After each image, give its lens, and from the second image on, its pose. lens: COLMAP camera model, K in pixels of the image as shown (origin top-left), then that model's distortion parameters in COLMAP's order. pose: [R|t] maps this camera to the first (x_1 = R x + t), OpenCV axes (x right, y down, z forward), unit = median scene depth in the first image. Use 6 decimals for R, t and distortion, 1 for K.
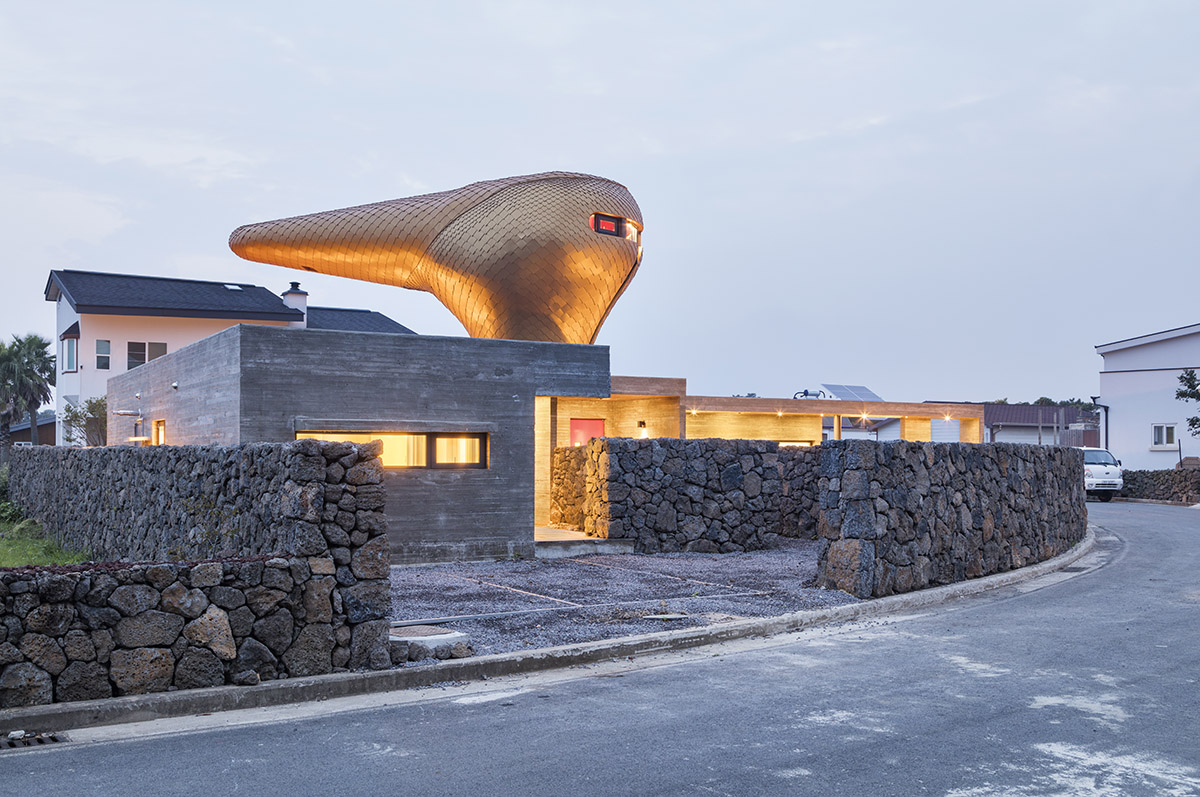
lens RADIAL K [[1255.0, 0, 574.5], [0, 1255.0, 362.2], [0, 0, 1]] dist [0.156722, 0.000000]
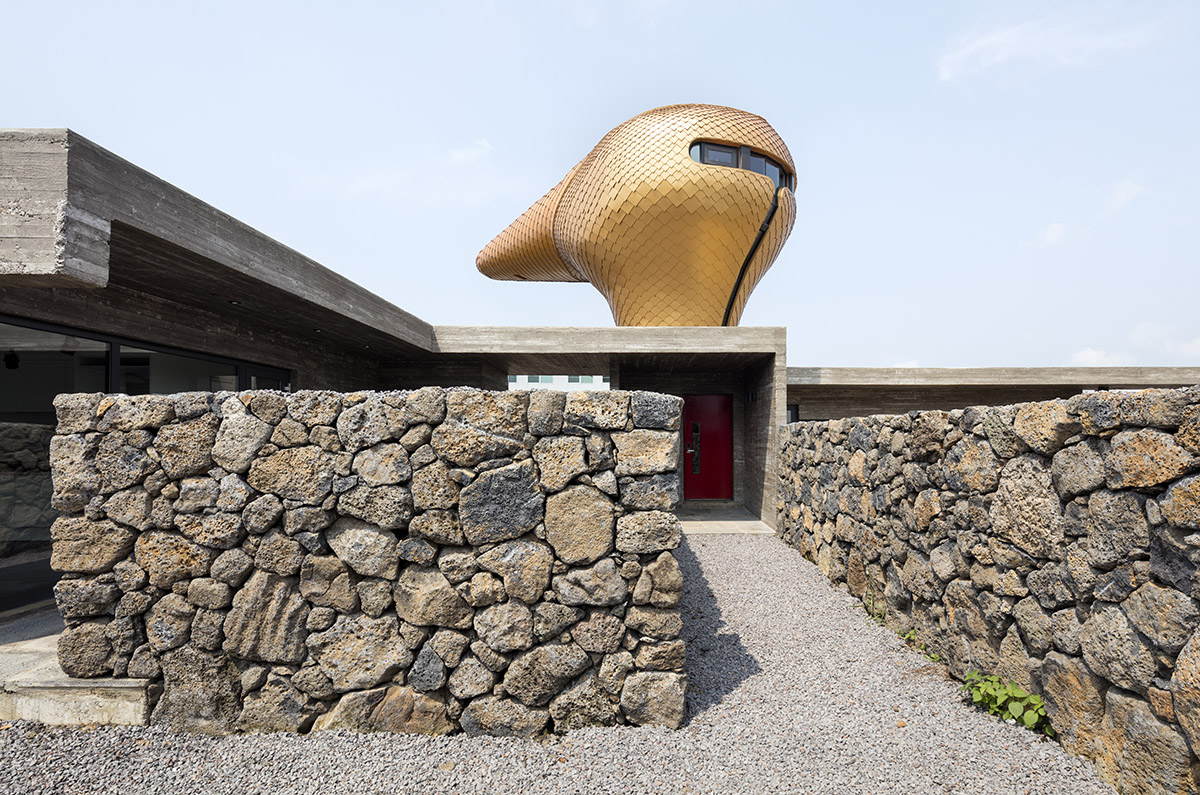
lens RADIAL K [[599.8, 0, 633.2], [0, 599.8, 420.3], [0, 0, 1]] dist [0.004739, -0.003107]
pose [[0.870182, -0.017689, -0.492413, 0.231285], [0.039079, 0.998685, 0.033184, 0.065388], [0.491179, -0.048119, 0.869729, 0.875641]]
